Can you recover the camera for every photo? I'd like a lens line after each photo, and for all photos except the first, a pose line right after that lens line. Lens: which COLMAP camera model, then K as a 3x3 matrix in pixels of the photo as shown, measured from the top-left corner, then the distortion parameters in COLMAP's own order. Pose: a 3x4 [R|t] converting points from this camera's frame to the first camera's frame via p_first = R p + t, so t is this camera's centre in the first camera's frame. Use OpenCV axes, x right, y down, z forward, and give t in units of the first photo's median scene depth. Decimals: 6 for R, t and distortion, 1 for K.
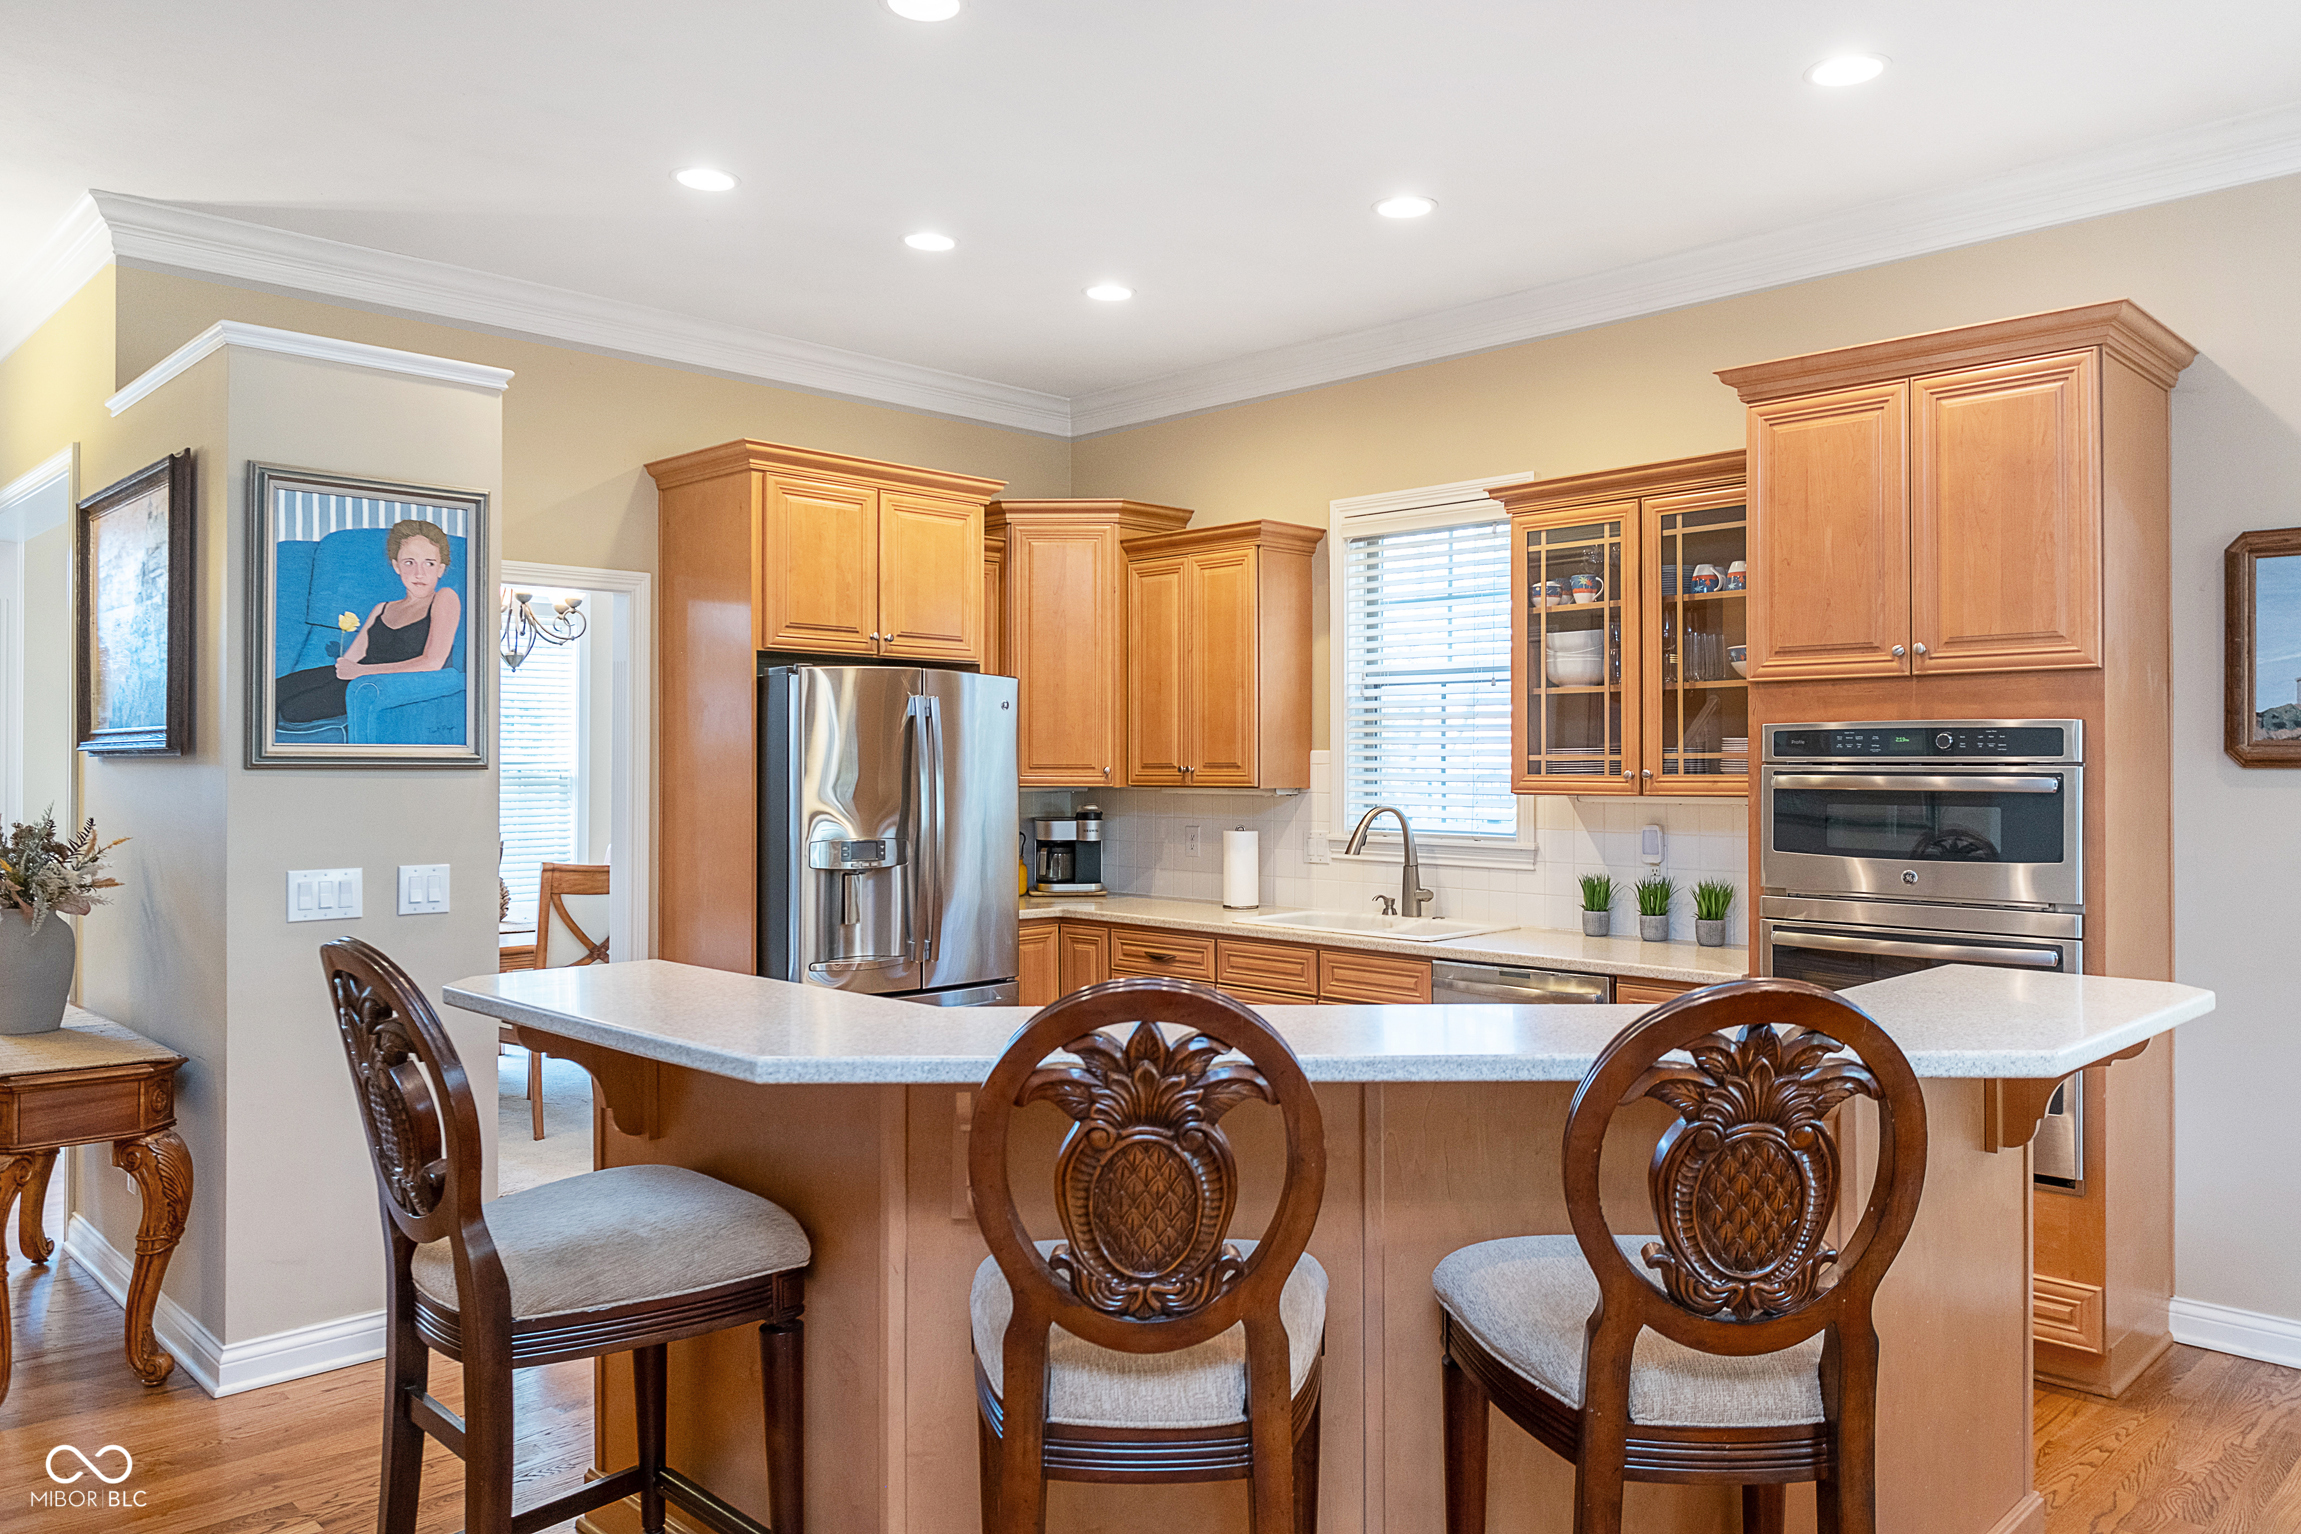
lens RADIAL K [[1621.7, 0, 1173.7], [0, 1621.7, 761.5], [0, 0, 1]] dist [-0.007787, -0.003451]
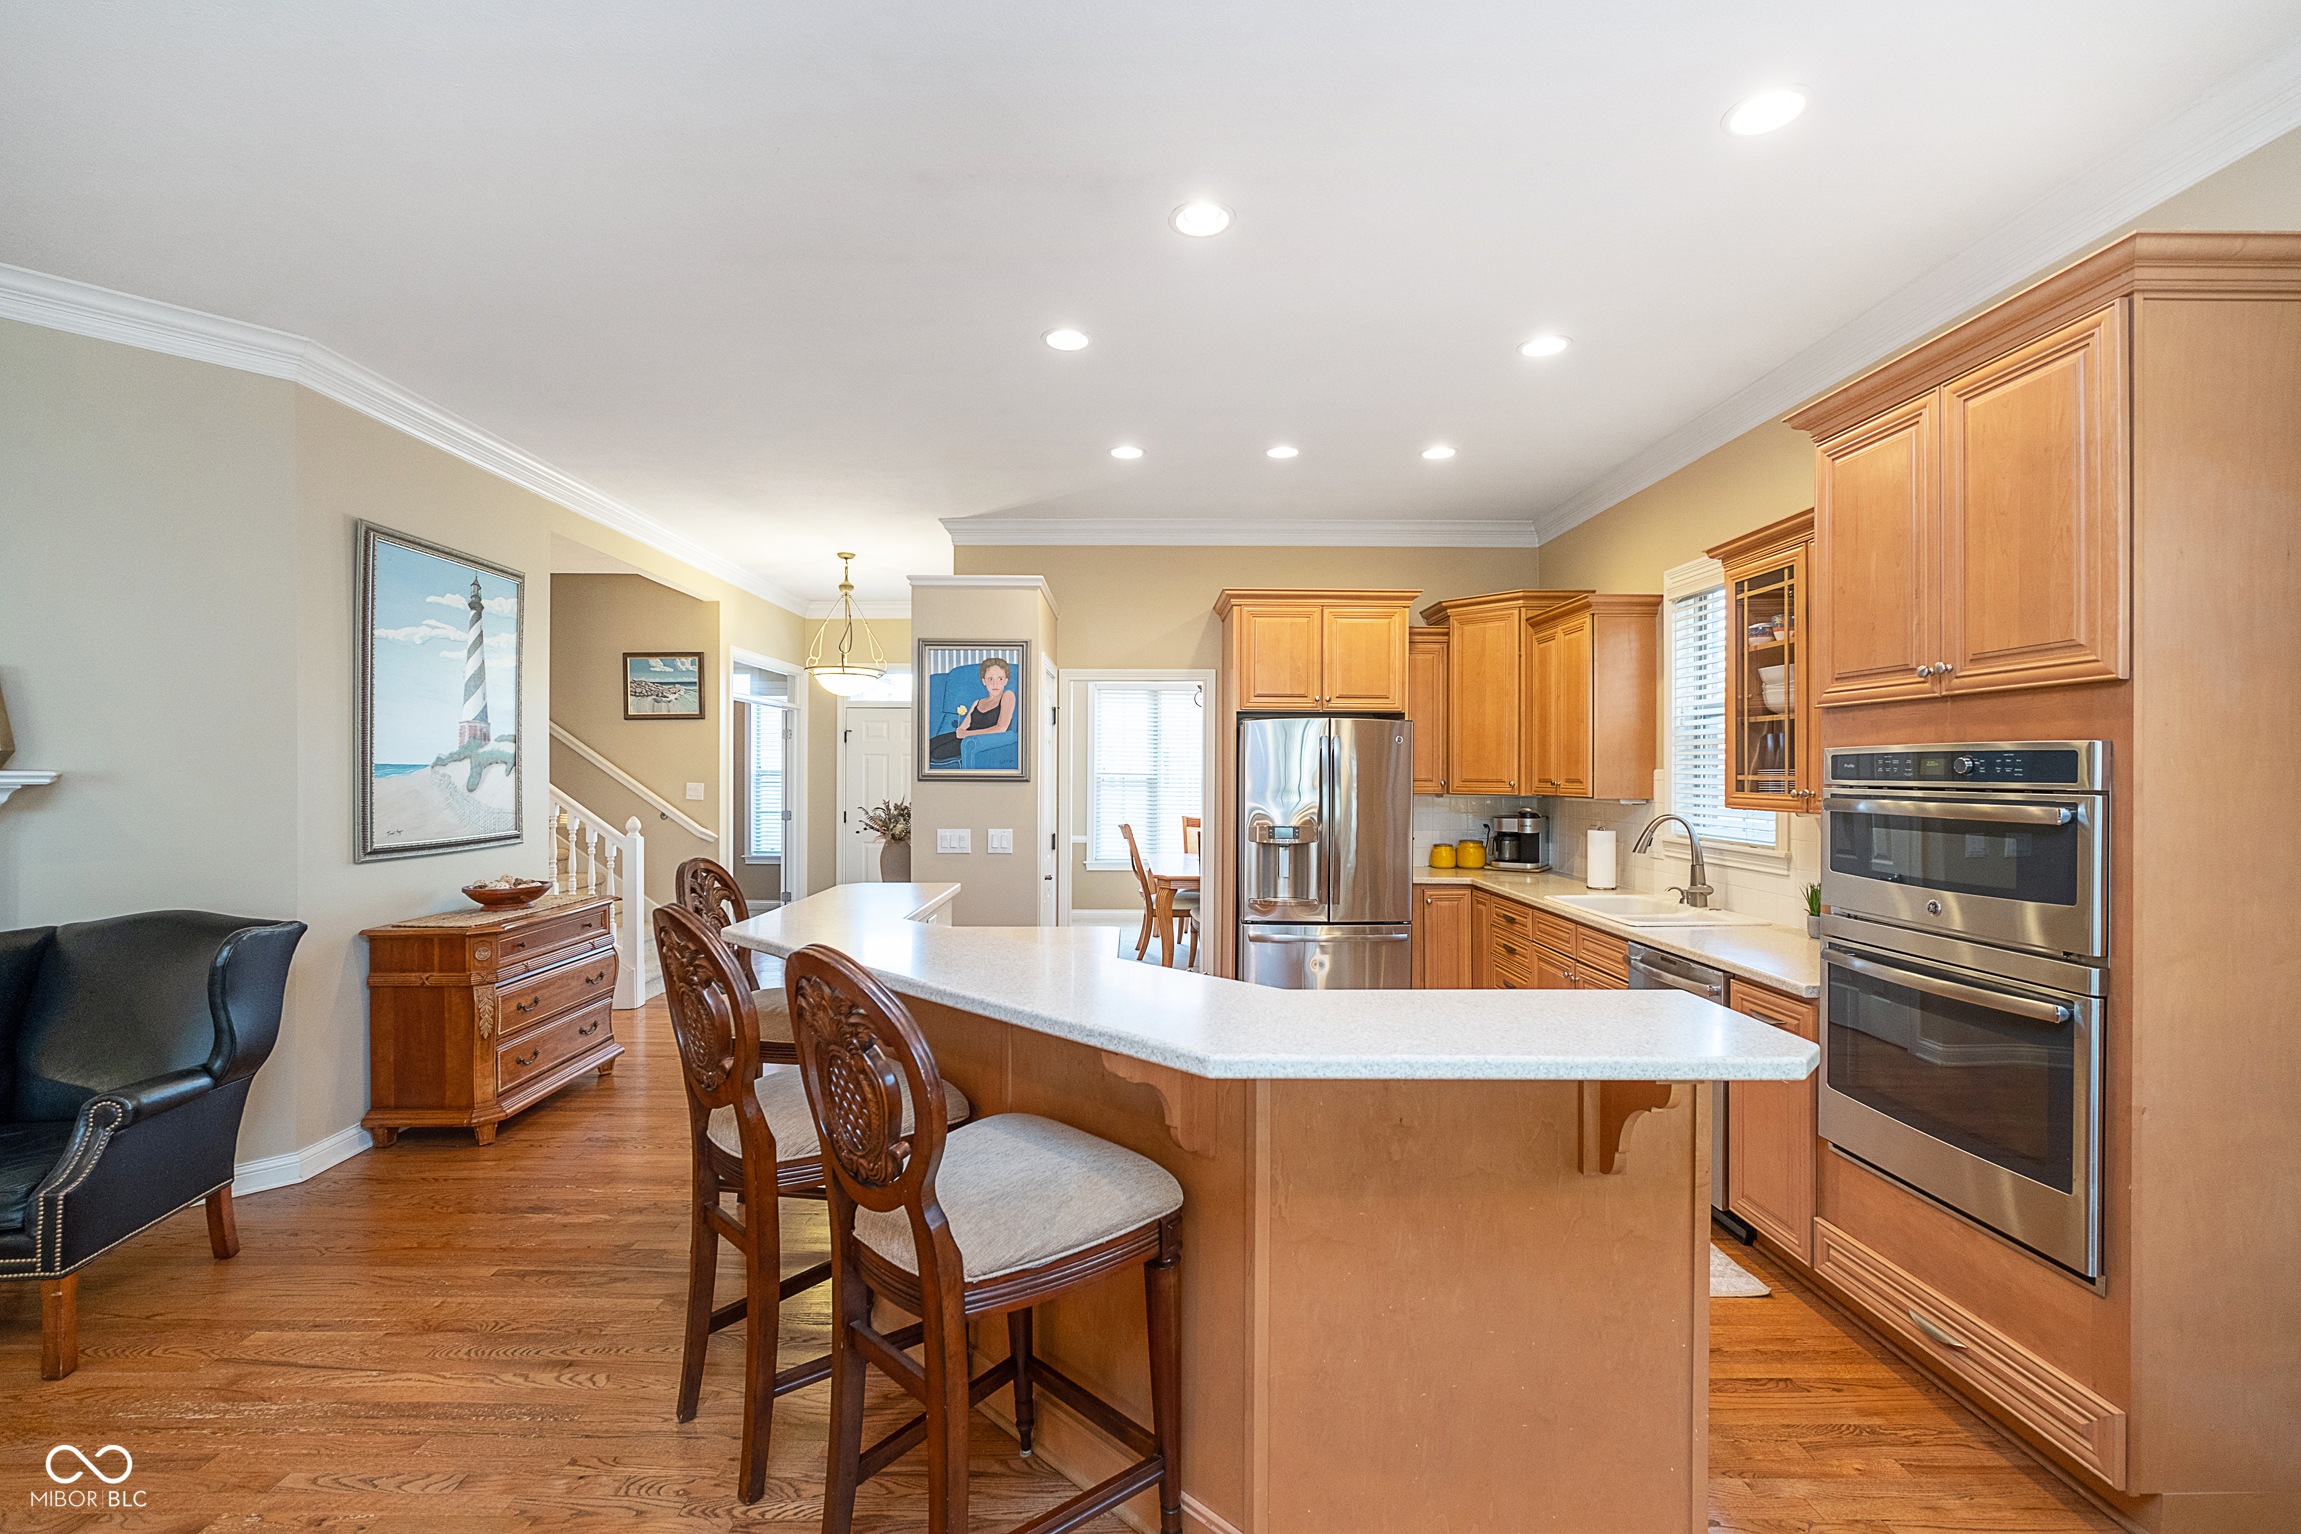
lens RADIAL K [[994.4, 0, 1132.1], [0, 994.4, 771.7], [0, 0, 1]] dist [-0.015673, 0.005693]
pose [[0.706703, 0.001106, -0.707510, 0.505636], [-0.000068, 0.999999, 0.001496, -0.009071], [0.707511, -0.001009, 0.706702, 0.238129]]
